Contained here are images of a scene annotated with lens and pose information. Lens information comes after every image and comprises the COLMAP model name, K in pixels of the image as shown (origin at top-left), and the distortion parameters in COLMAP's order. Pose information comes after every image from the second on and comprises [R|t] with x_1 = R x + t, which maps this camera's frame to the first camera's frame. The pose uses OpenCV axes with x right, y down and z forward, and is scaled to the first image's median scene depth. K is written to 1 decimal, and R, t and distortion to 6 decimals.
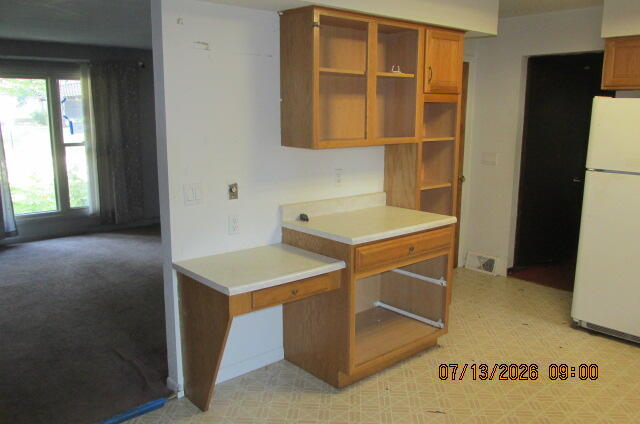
lens RADIAL K [[535.7, 0, 321.1], [0, 535.7, 207.6], [0, 0, 1]] dist [-0.026888, -0.001109]
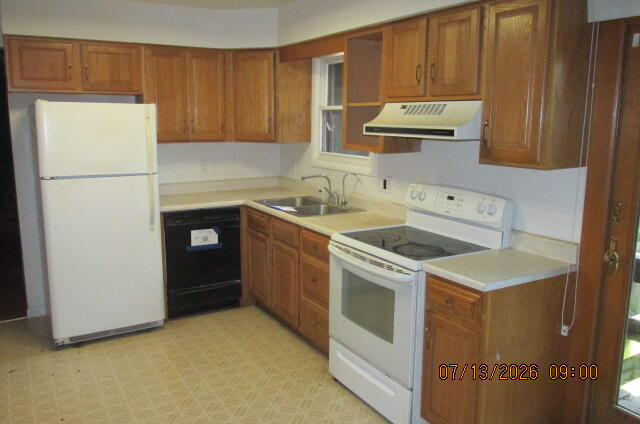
lens RADIAL K [[535.7, 0, 321.8], [0, 535.7, 210.2], [0, 0, 1]] dist [-0.026888, -0.001109]
pose [[0.179915, -0.171151, 0.968678, -0.321635], [0.167852, 0.975647, 0.141207, -0.069129], [-0.969255, 0.137190, 0.204262, 0.362772]]
